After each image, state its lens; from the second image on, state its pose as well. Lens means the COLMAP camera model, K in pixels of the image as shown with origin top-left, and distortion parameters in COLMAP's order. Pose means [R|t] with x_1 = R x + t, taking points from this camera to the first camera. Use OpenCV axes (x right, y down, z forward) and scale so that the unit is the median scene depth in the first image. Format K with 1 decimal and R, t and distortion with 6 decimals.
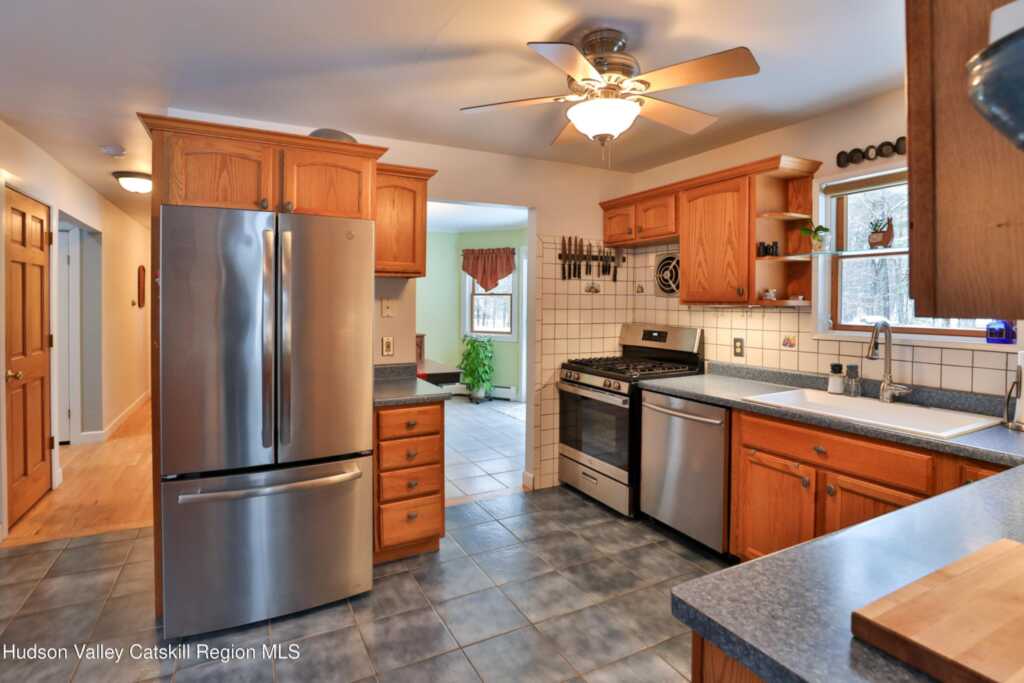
lens RADIAL K [[494.7, 0, 486.5], [0, 494.7, 308.5], [0, 0, 1]] dist [-0.038322, 0.002364]
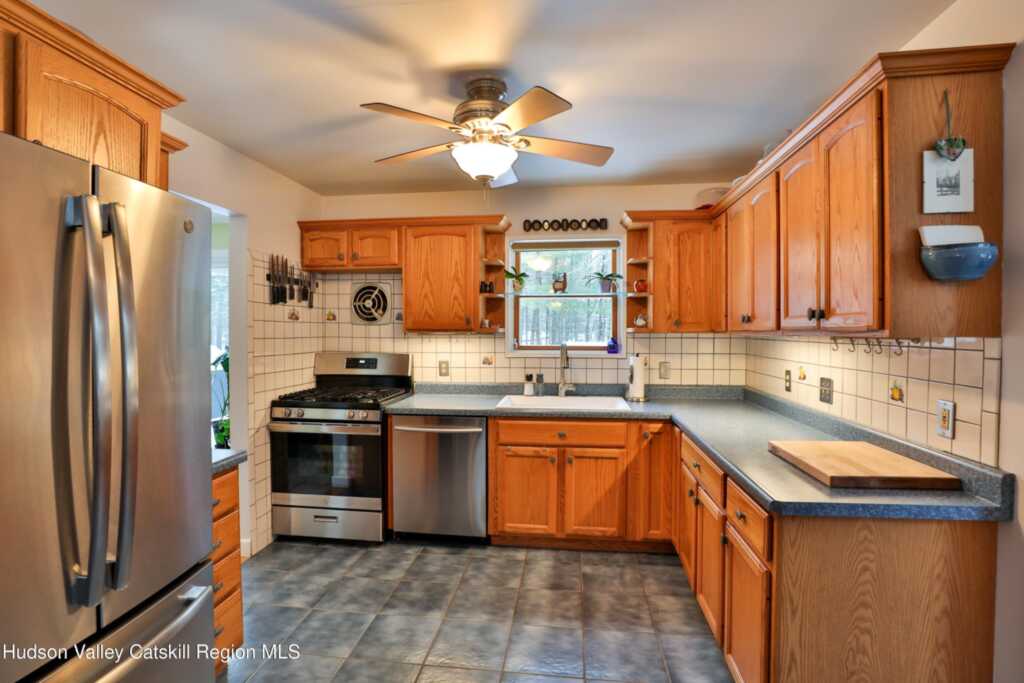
lens RADIAL K [[494.7, 0, 513.4], [0, 494.7, 344.3], [0, 0, 1]] dist [-0.038322, 0.002364]
pose [[0.558847, -0.027310, 0.828821, -0.388557], [0.012871, 0.999623, 0.024260, -0.004673], [-0.829171, -0.002889, 0.558988, 0.207322]]
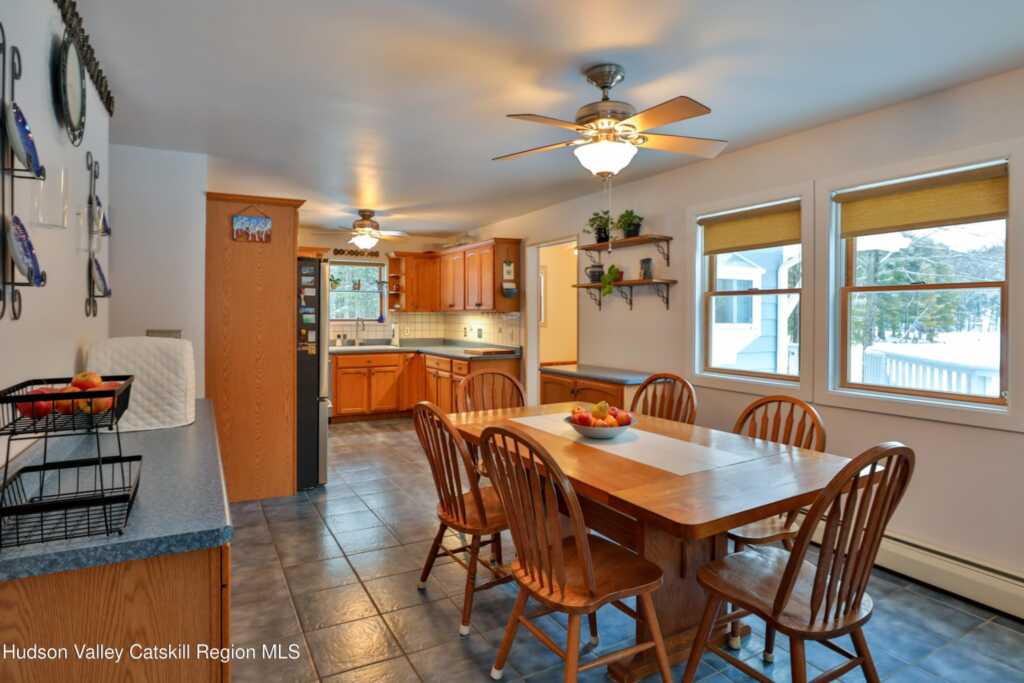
lens RADIAL K [[550.2, 0, 510.9], [0, 550.2, 316.0], [0, 0, 1]] dist [0.000496, 0.000002]
pose [[-0.052605, -0.006631, 0.998593, -1.790829], [0.009714, 0.999927, 0.007152, 0.006076], [-0.998568, 0.010076, -0.052537, 0.218039]]
